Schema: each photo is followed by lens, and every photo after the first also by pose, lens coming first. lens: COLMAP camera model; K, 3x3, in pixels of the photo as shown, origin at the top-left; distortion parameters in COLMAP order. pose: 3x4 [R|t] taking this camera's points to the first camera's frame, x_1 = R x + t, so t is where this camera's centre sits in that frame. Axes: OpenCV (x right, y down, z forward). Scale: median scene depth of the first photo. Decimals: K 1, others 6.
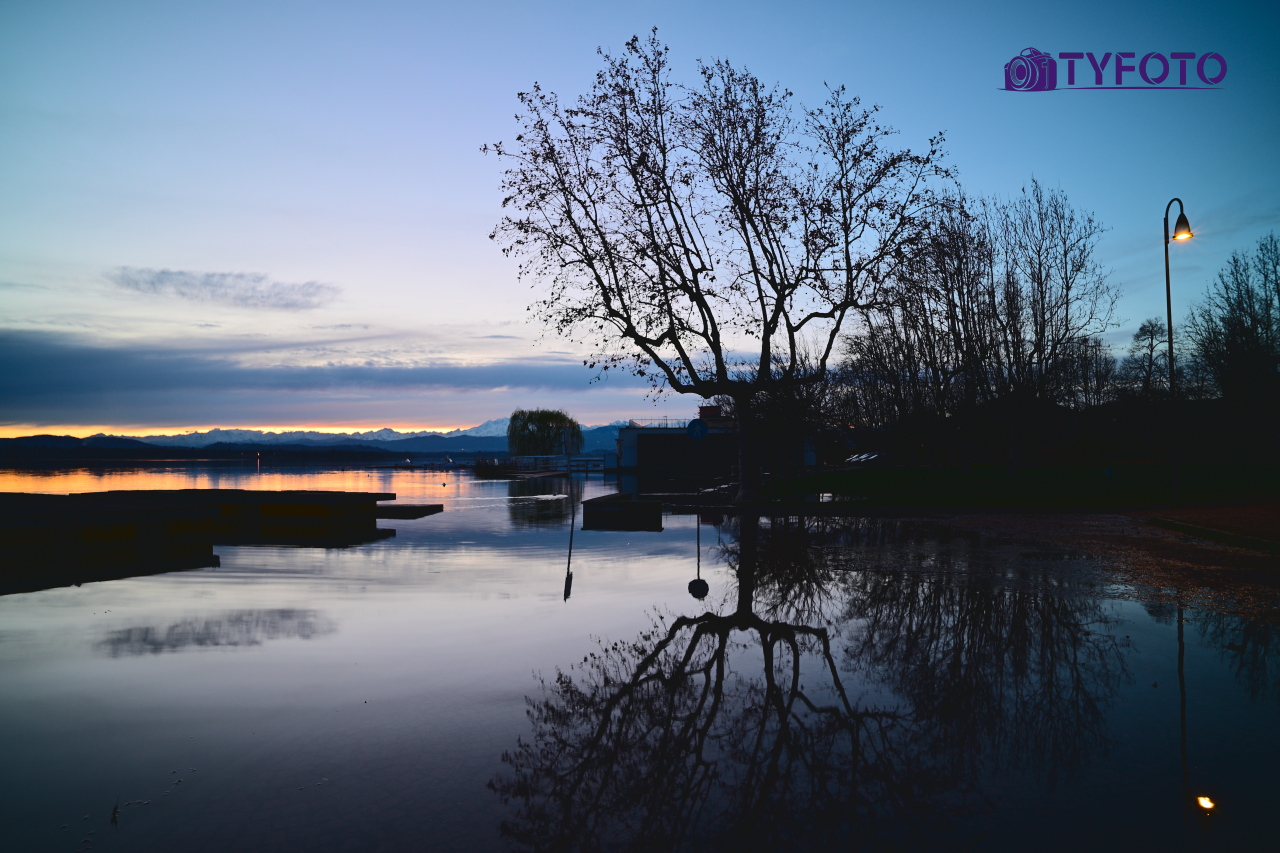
lens RADIAL K [[750.5, 0, 640.0], [0, 750.5, 426.5], [0, 0, 1]] dist [0.001843, 0.051309]
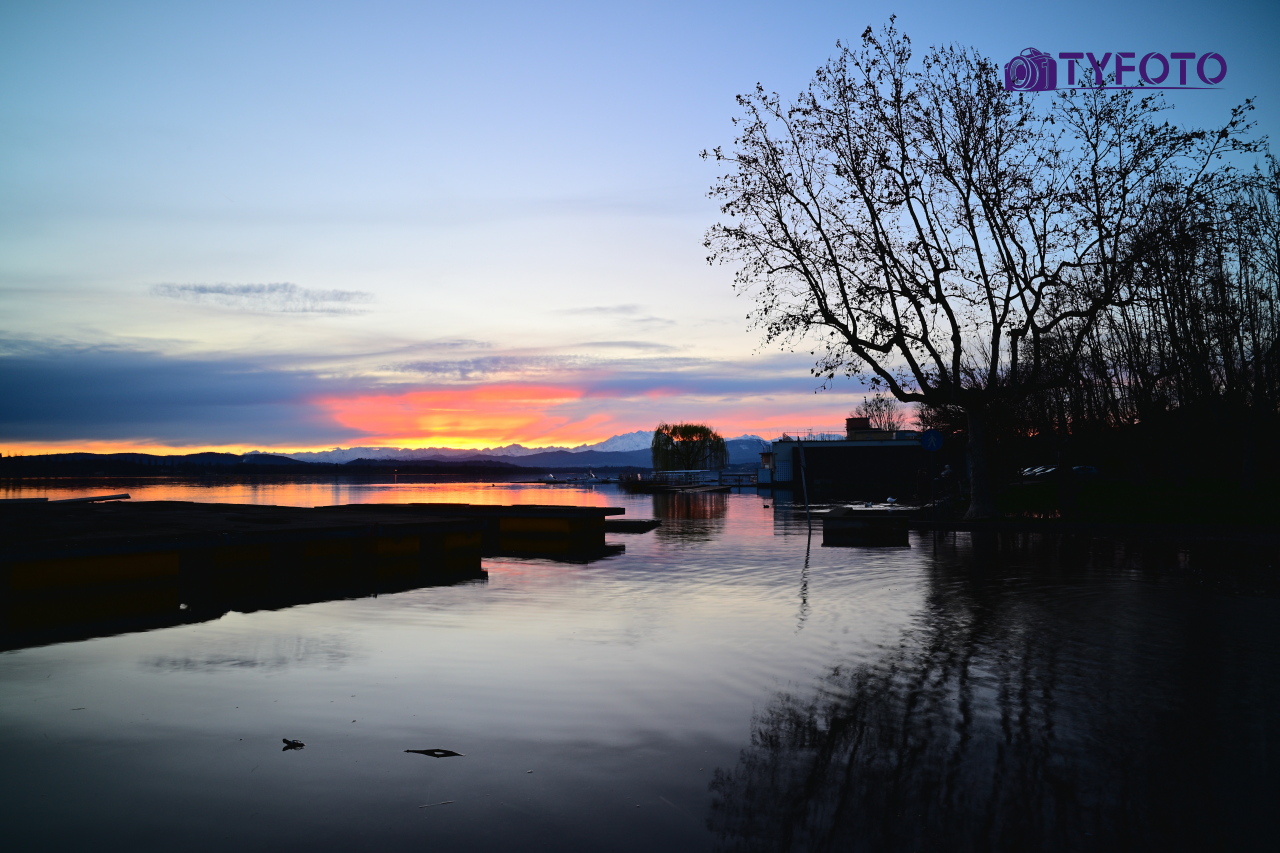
lens RADIAL K [[750.5, 0, 640.0], [0, 750.5, 426.5], [0, 0, 1]] dist [0.001843, 0.051309]
pose [[0.994004, -0.009911, -0.108896, -0.169193], [0.007679, 0.999752, -0.020903, 0.003303], [0.109076, 0.019941, 0.993833, 0.026268]]
